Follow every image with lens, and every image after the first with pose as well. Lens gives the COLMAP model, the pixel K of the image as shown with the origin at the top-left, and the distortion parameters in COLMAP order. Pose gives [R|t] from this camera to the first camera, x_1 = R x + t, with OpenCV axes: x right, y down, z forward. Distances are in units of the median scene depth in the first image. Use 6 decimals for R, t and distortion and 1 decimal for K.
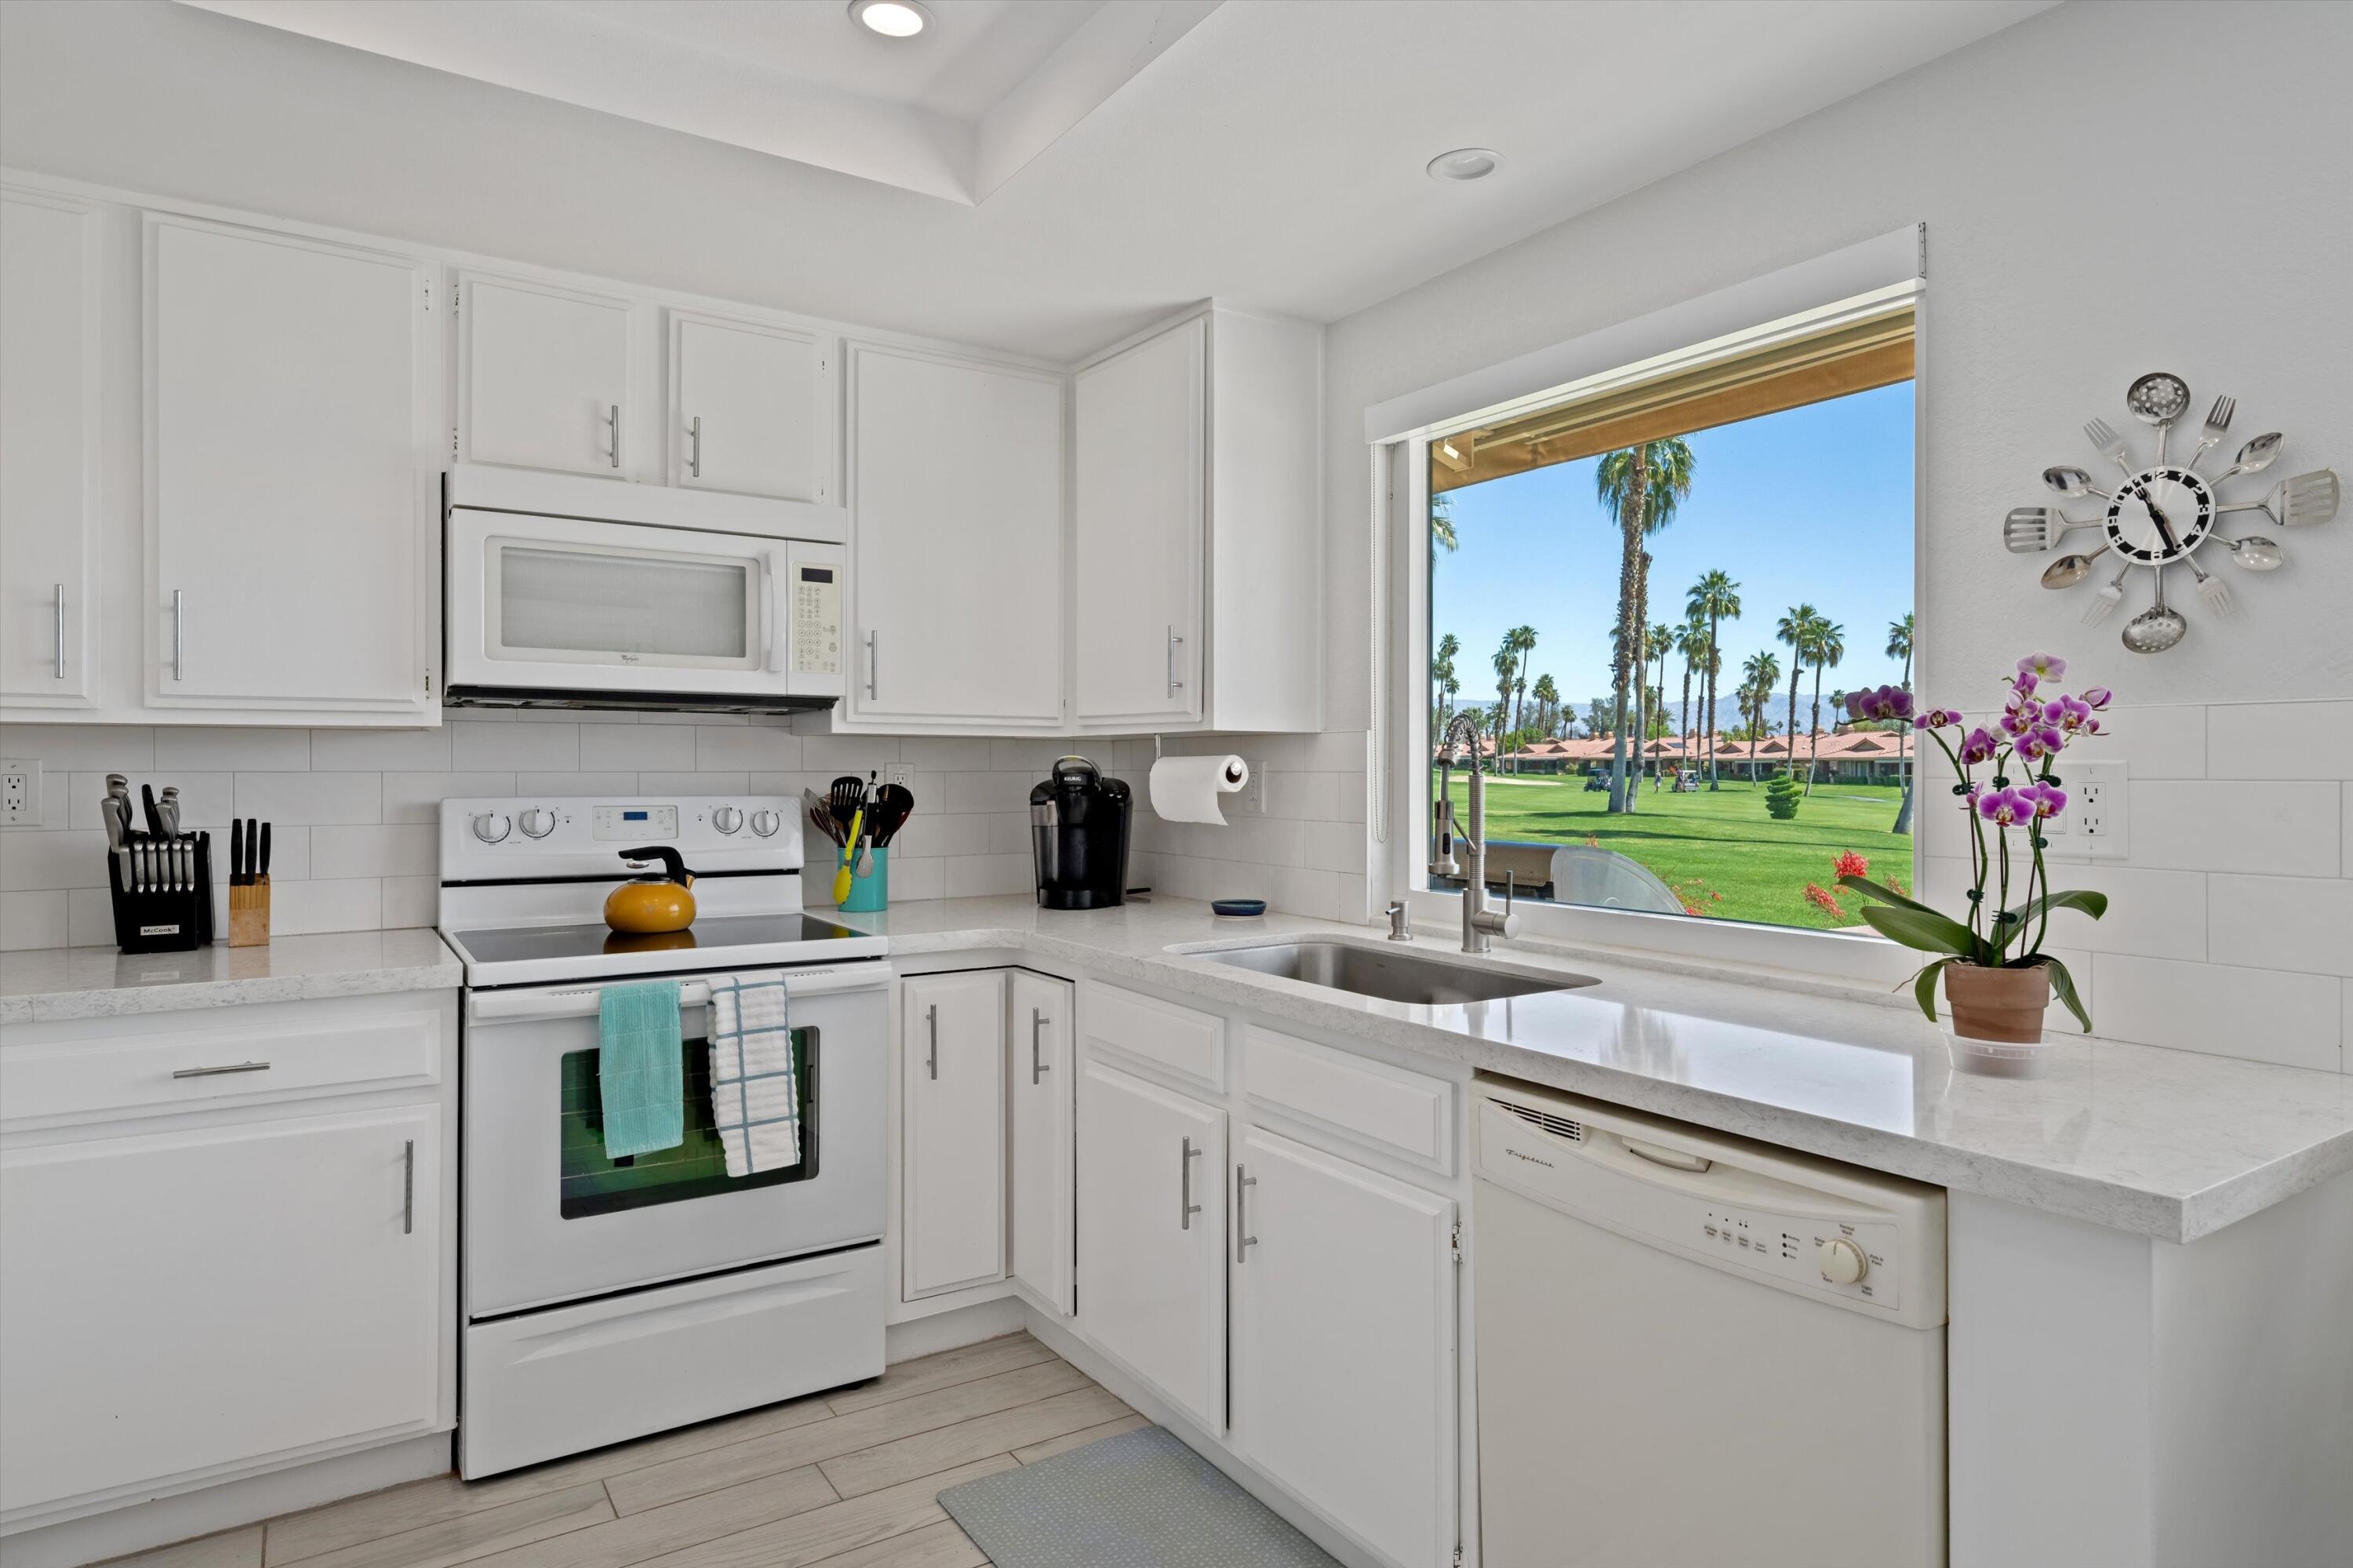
lens RADIAL K [[1344.8, 0, 1180.0], [0, 1344.8, 774.2], [0, 0, 1]] dist [0.001427, 0.001826]
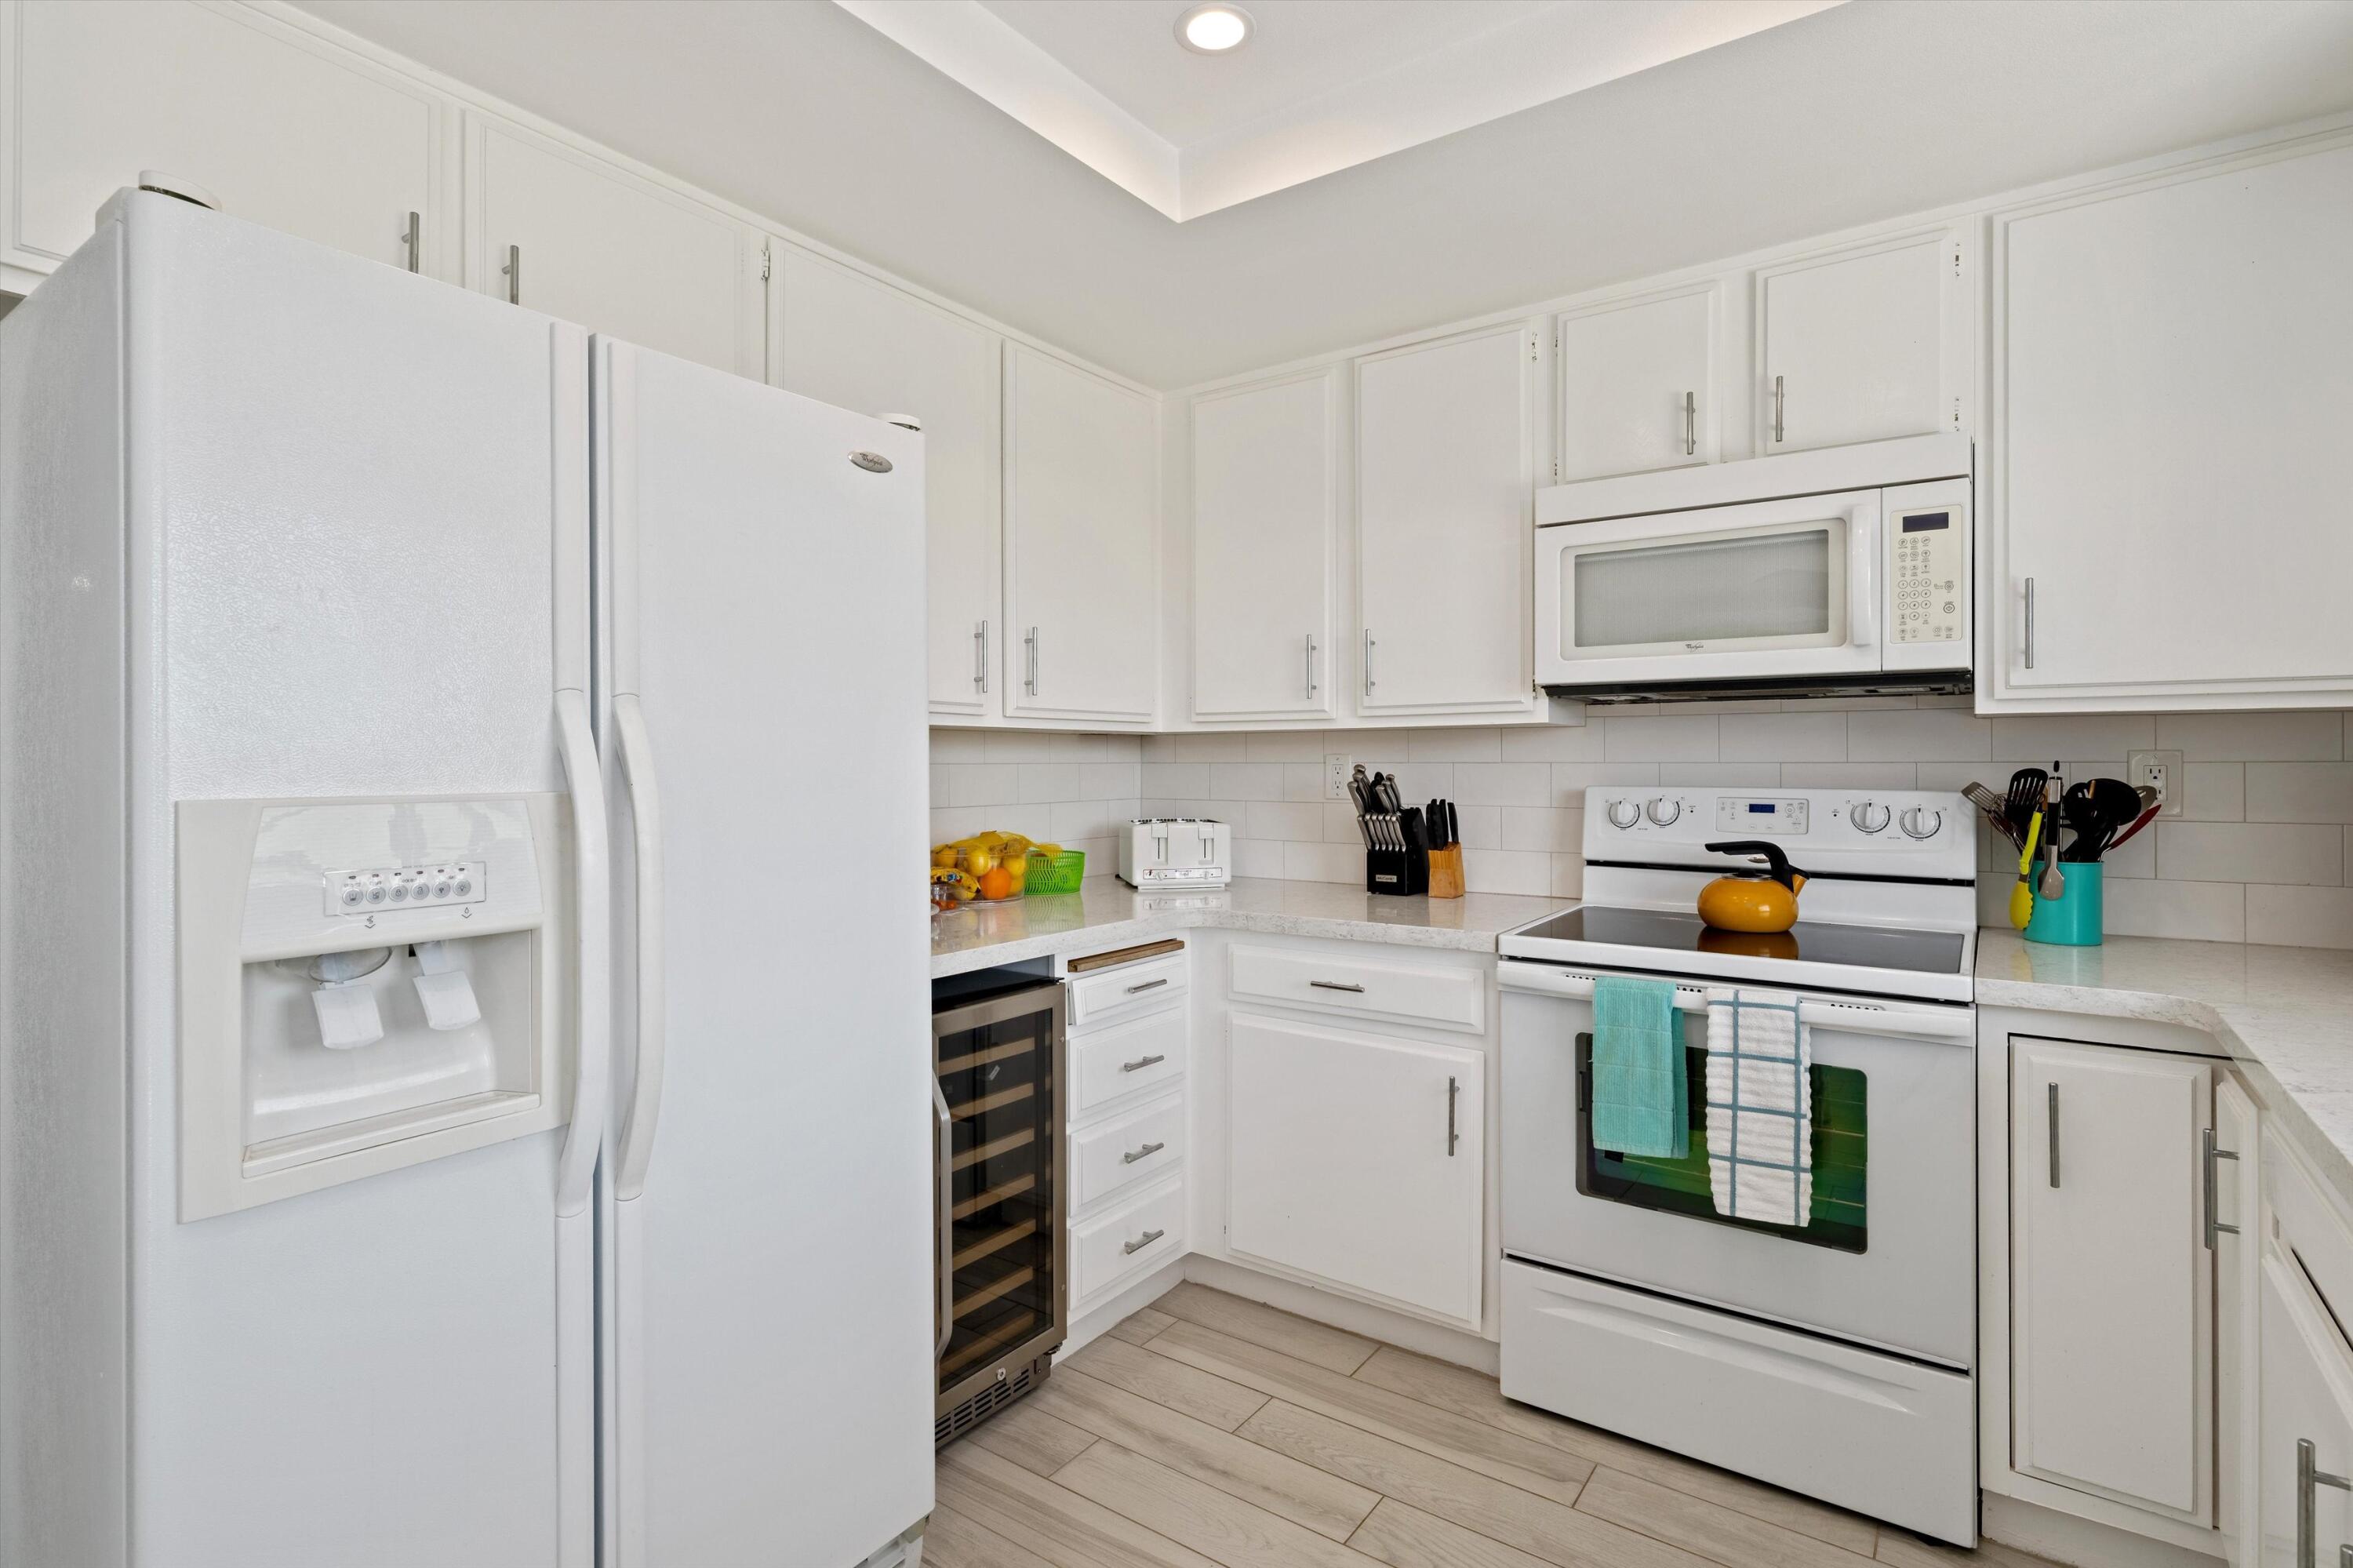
lens RADIAL K [[1145.1, 0, 1189.3], [0, 1145.1, 759.2], [0, 0, 1]] dist [0.000160, -0.000435]
pose [[0.367771, -0.003123, -0.929911, 0.229376], [-0.000410, 0.999994, -0.003520, -0.001169], [0.929916, 0.001676, 0.367767, 0.354121]]
